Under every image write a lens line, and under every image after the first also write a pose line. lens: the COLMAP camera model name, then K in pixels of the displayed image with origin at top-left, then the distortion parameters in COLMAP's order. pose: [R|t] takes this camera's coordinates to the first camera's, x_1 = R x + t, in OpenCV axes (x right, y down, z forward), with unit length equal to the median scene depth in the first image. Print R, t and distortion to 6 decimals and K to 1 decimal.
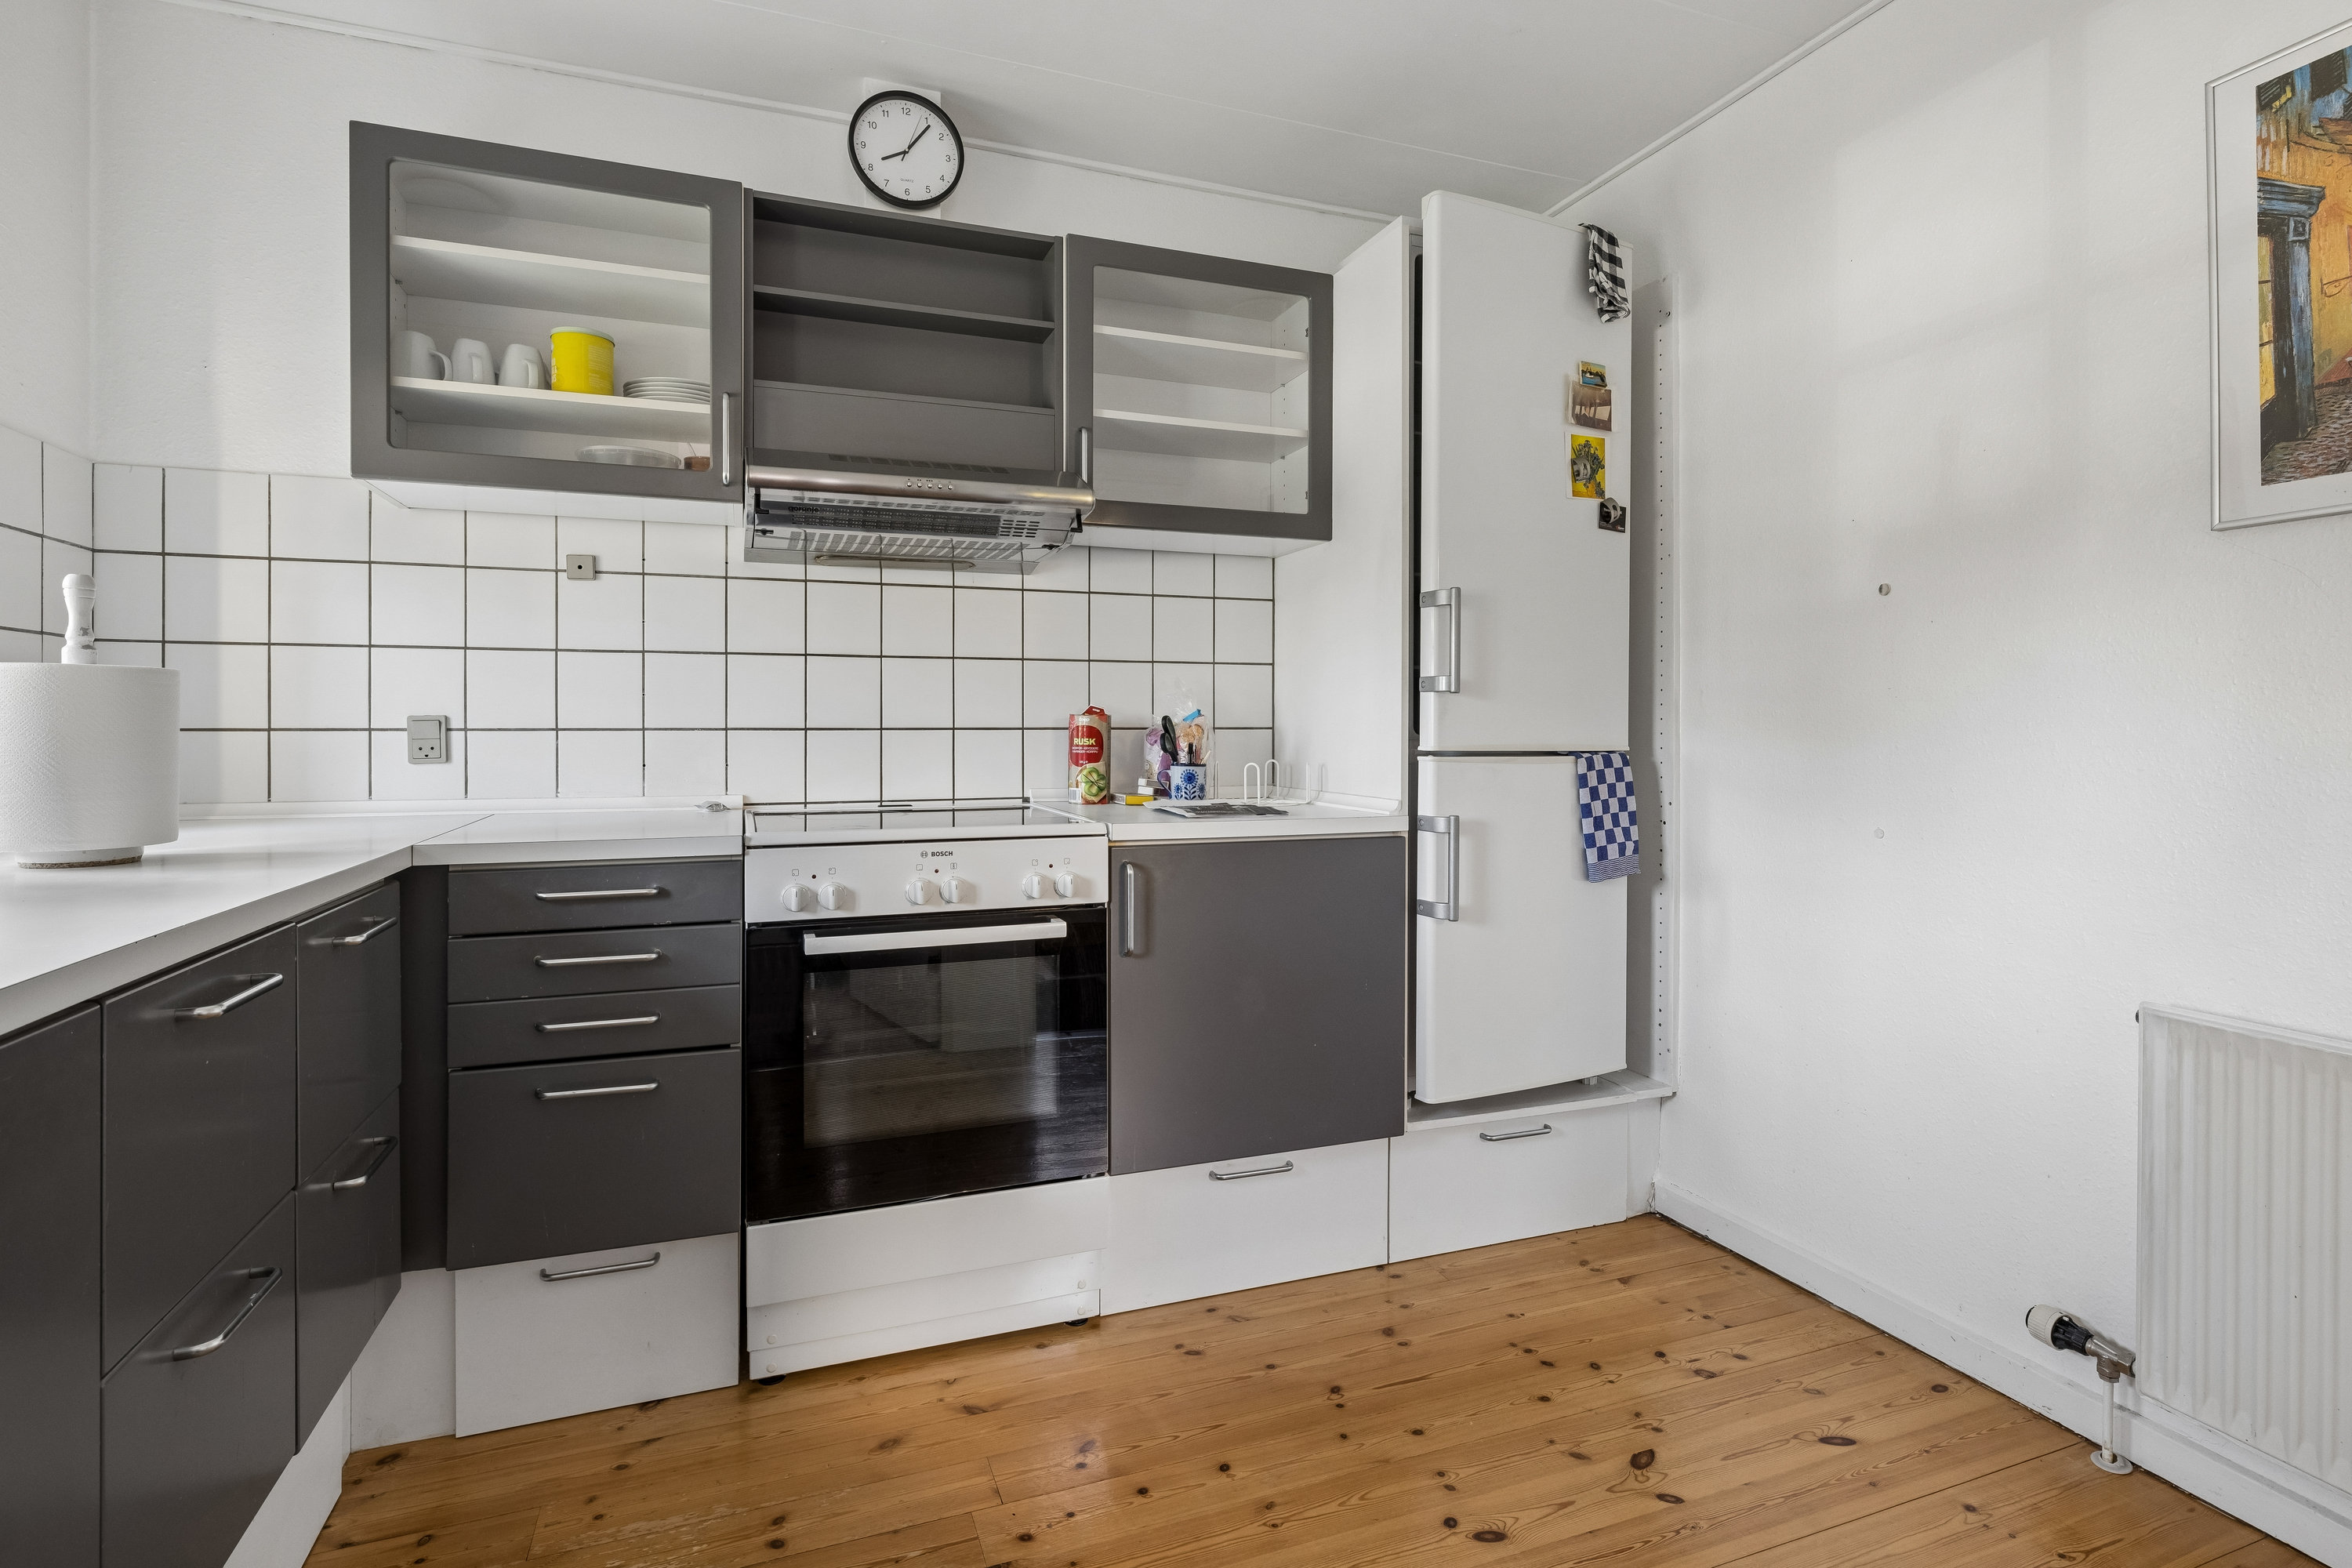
lens RADIAL K [[1160.9, 0, 1179.2], [0, 1160.9, 723.0], [0, 0, 1]] dist [-0.003844, -0.000657]
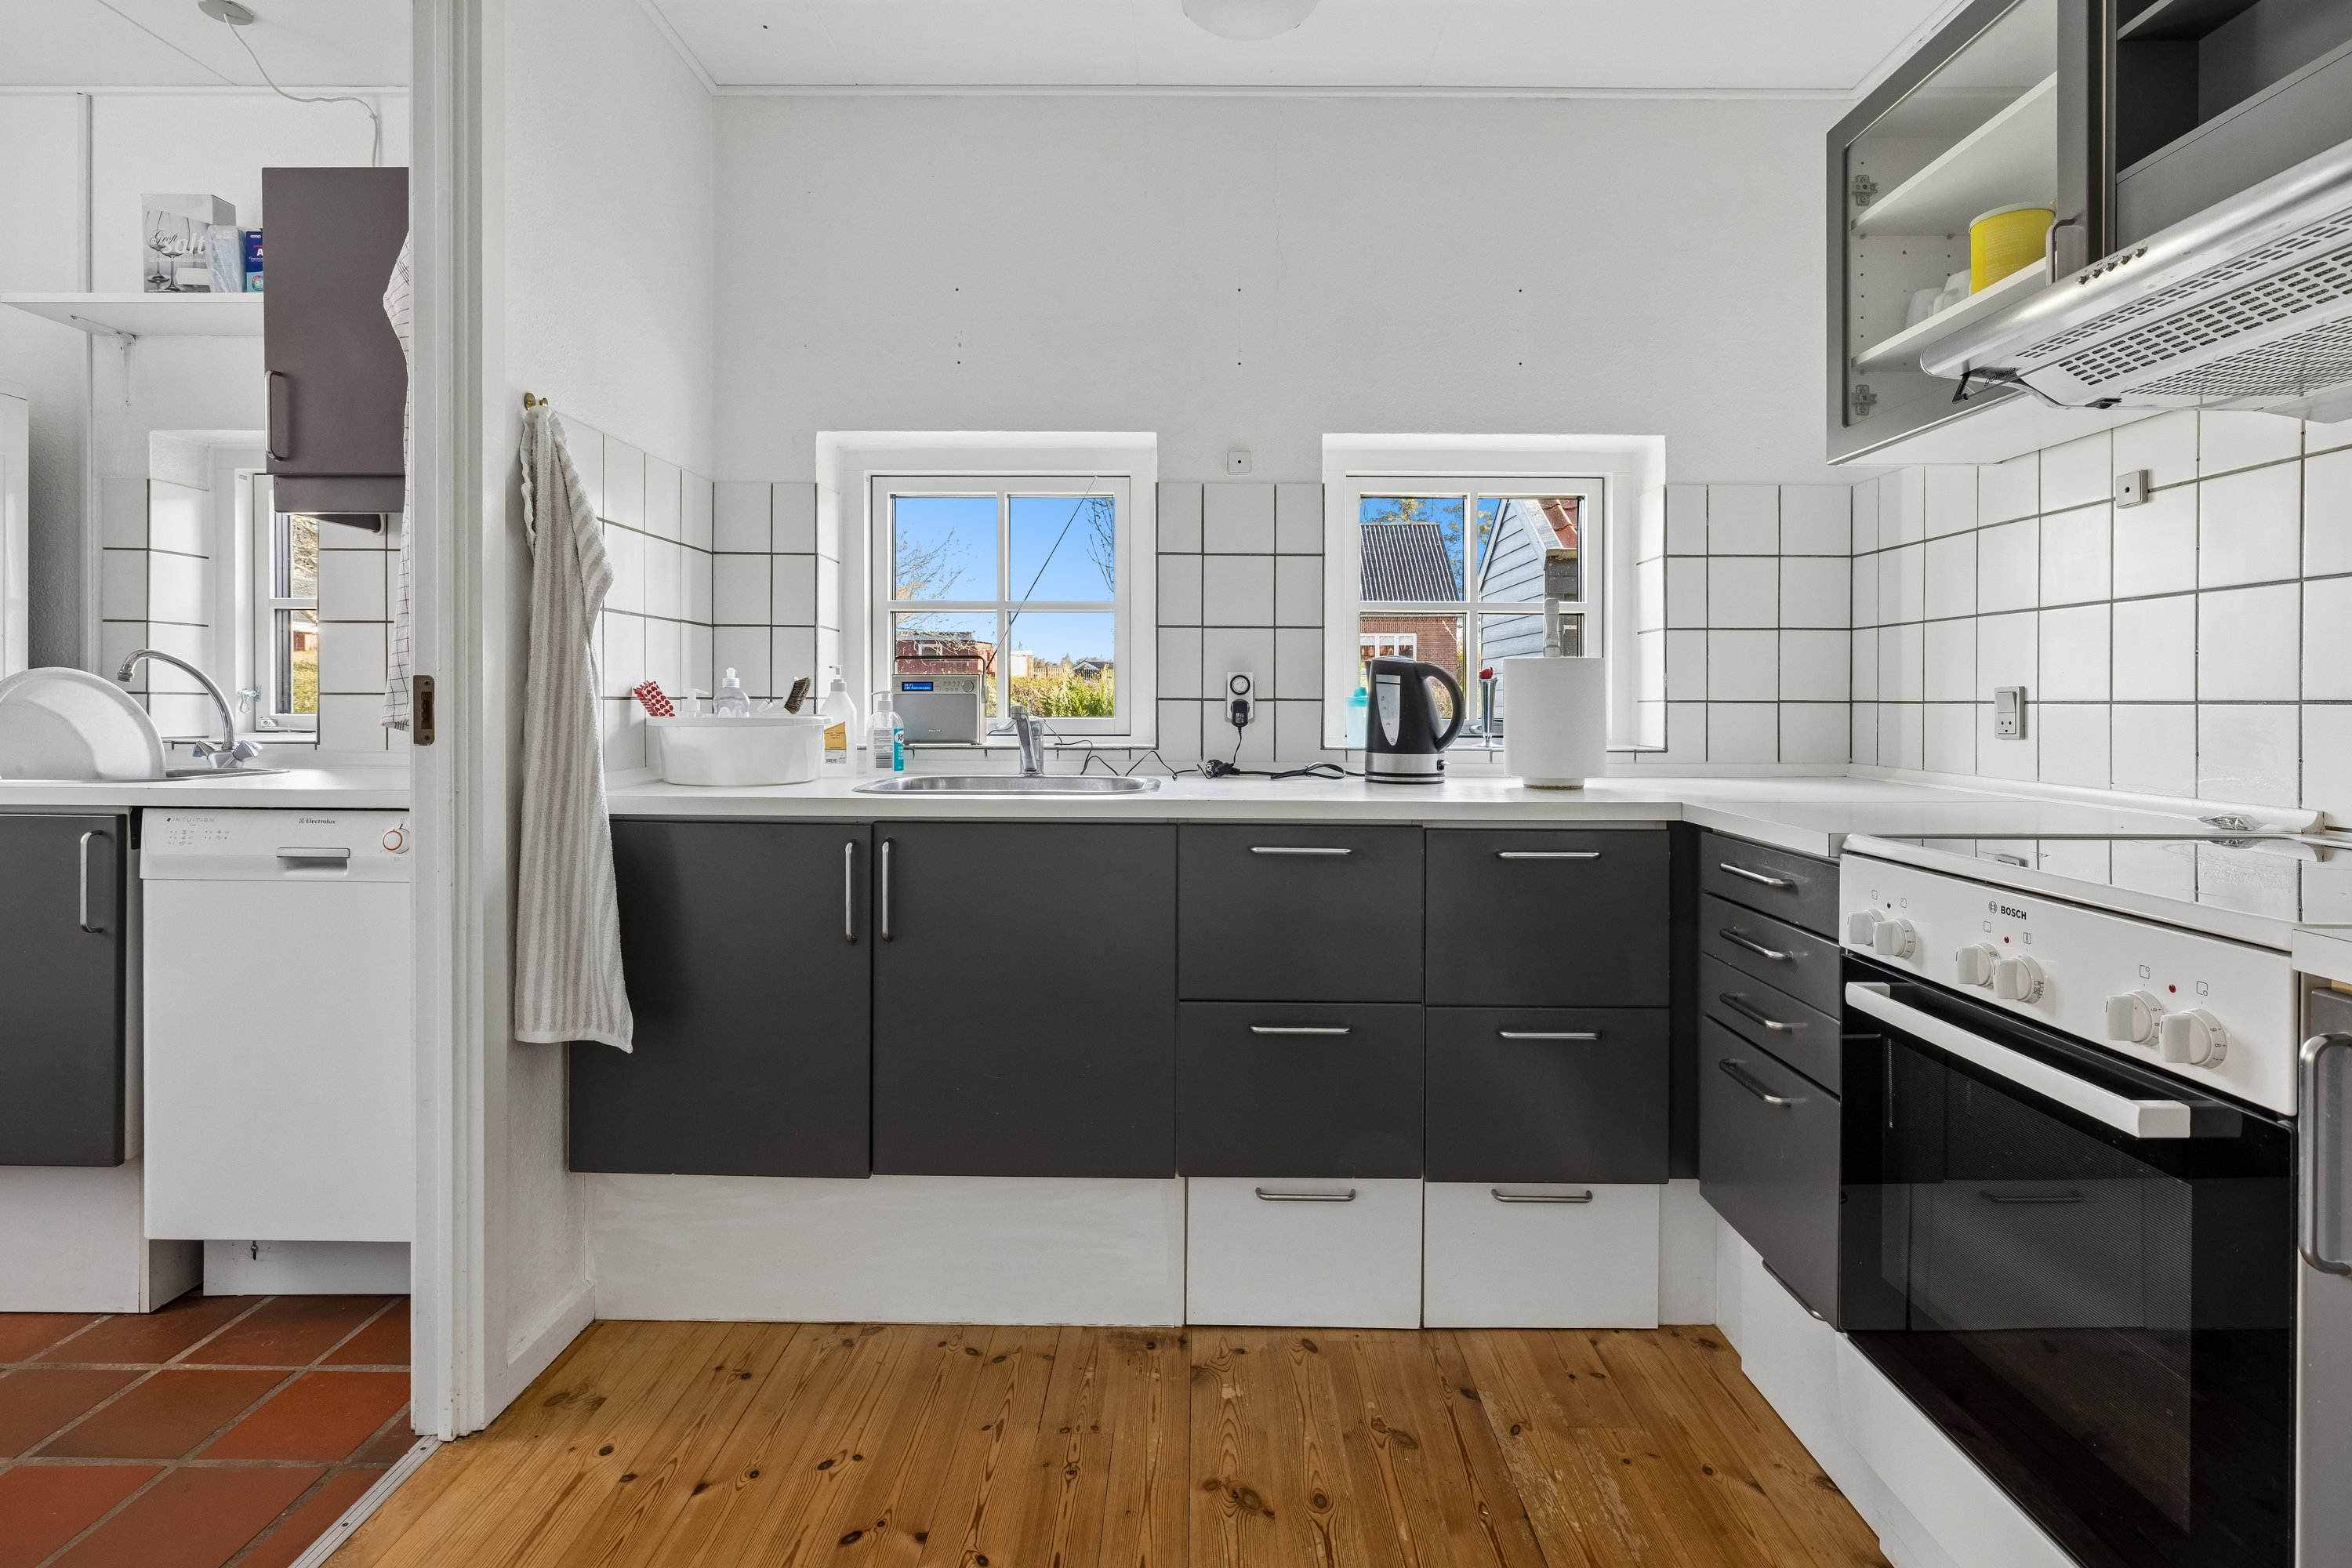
lens RADIAL K [[1160.9, 0, 1182.0], [0, 1160.9, 704.9], [0, 0, 1]] dist [-0.003844, -0.000657]
pose [[-0.360084, 0.003147, -0.932915, 0.501225], [0.000116, 0.999994, 0.003329, 0.005602], [0.932920, 0.001091, -0.360082, 0.830857]]
